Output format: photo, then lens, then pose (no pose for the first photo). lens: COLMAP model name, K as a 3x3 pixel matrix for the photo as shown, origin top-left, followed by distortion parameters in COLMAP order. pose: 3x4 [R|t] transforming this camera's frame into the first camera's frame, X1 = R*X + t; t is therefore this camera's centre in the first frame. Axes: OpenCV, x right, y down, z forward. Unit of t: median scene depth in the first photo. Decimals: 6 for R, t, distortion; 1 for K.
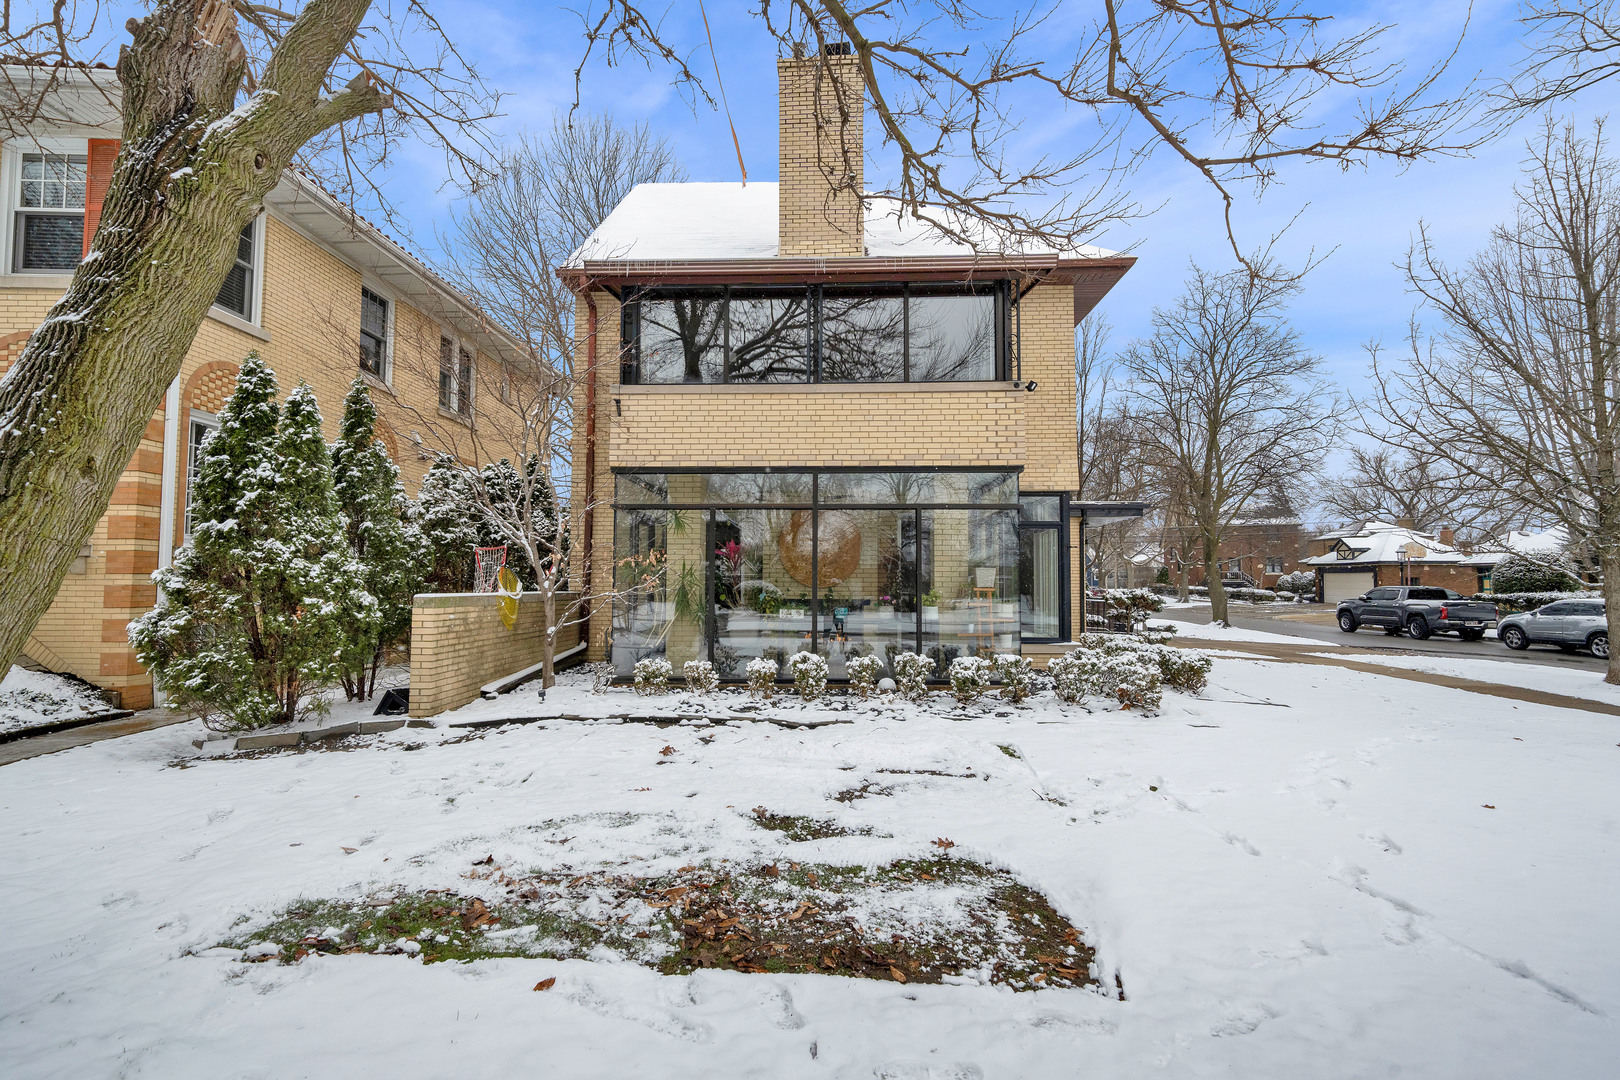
lens RADIAL K [[755.1, 0, 810.0], [0, 755.1, 540.0], [0, 0, 1]] dist [0.000580, 0.000174]
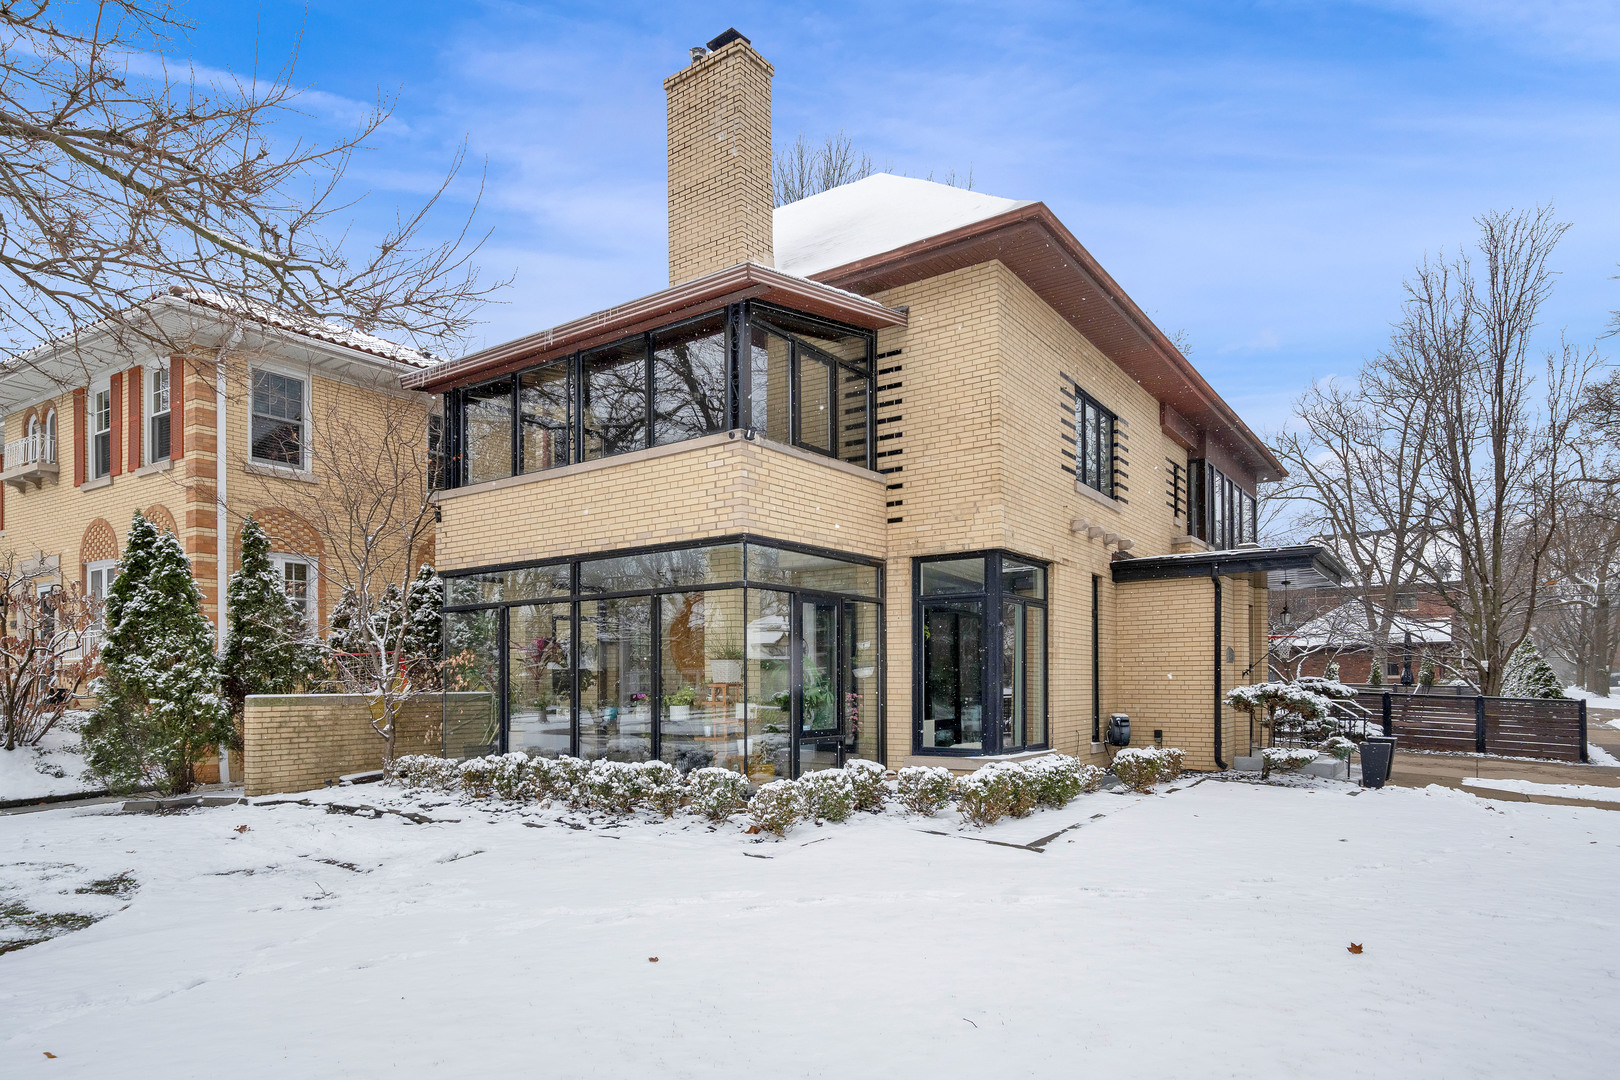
lens RADIAL K [[946.8, 0, 815.7], [0, 946.8, 673.2], [0, 0, 1]] dist [0.002812, 0.001211]
pose [[0.851733, -0.018739, -0.523641, 1.045436], [0.046297, 0.998143, 0.039586, 0.018378], [0.521926, -0.057959, 0.851019, 0.188028]]
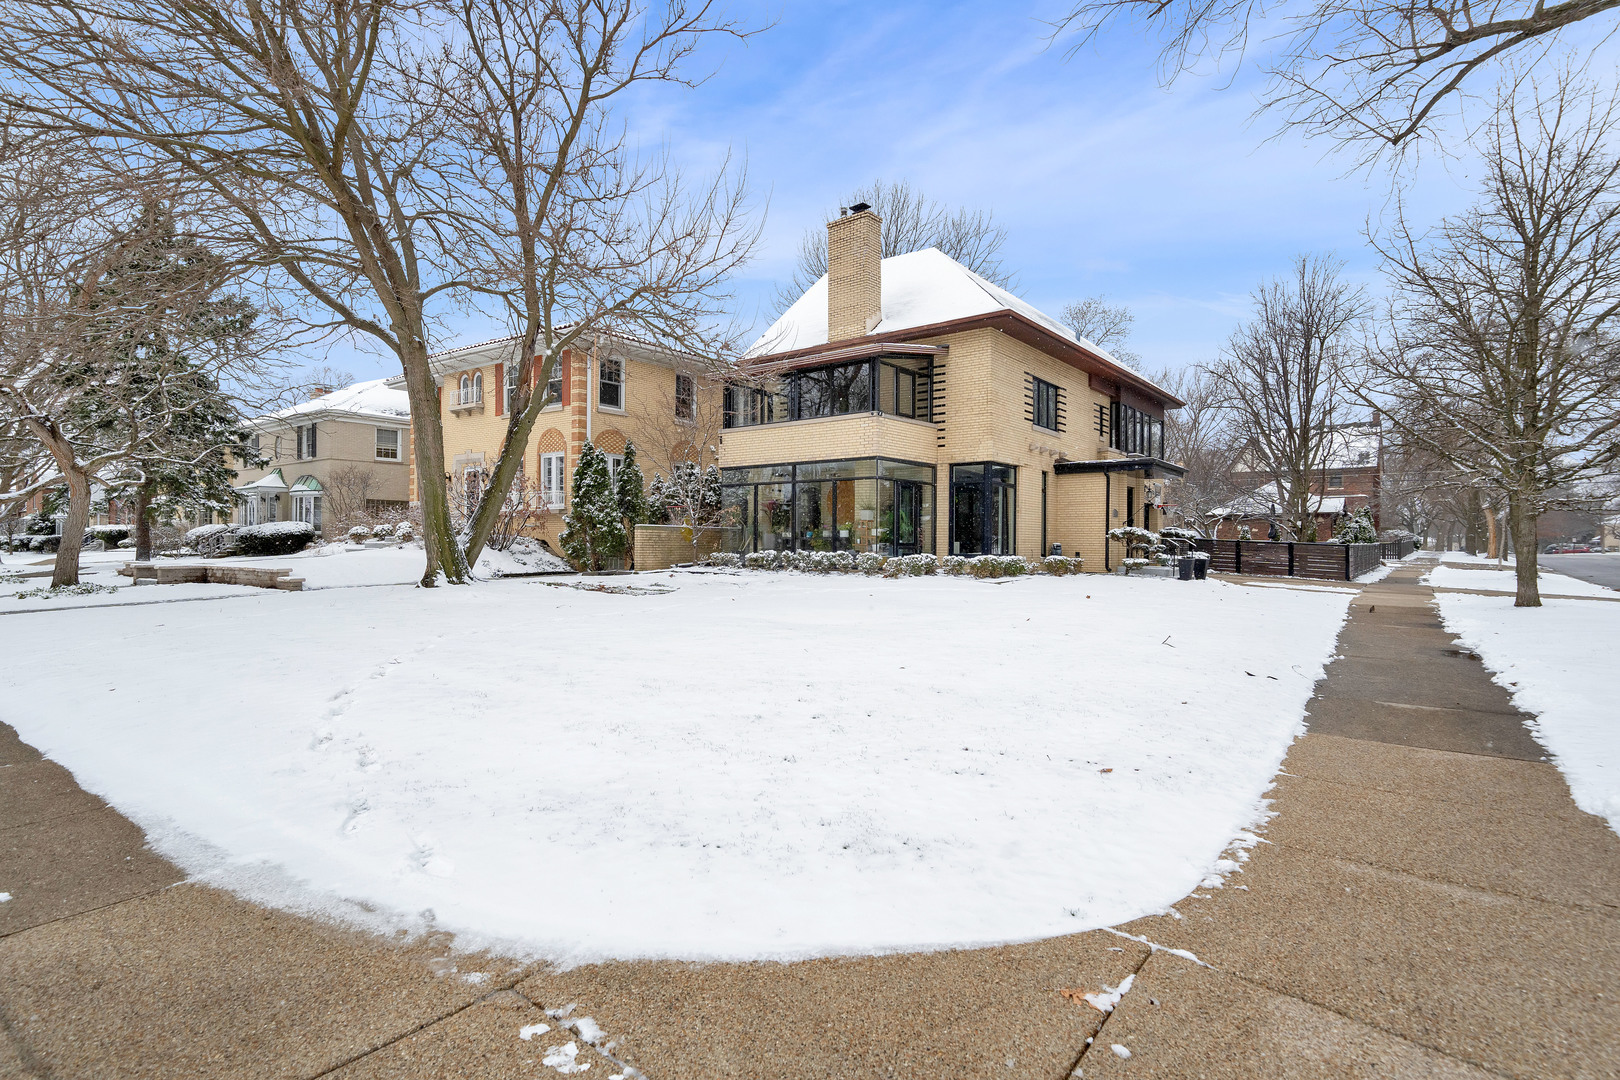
lens RADIAL K [[795.3, 0, 799.1], [0, 795.3, 507.9], [0, 0, 1]] dist [0.000423, 0.000031]
pose [[0.807358, -0.024456, -0.589555, 1.544729], [0.032660, 0.999461, 0.003265, 0.023891], [0.589158, -0.021891, 0.807721, -0.877185]]
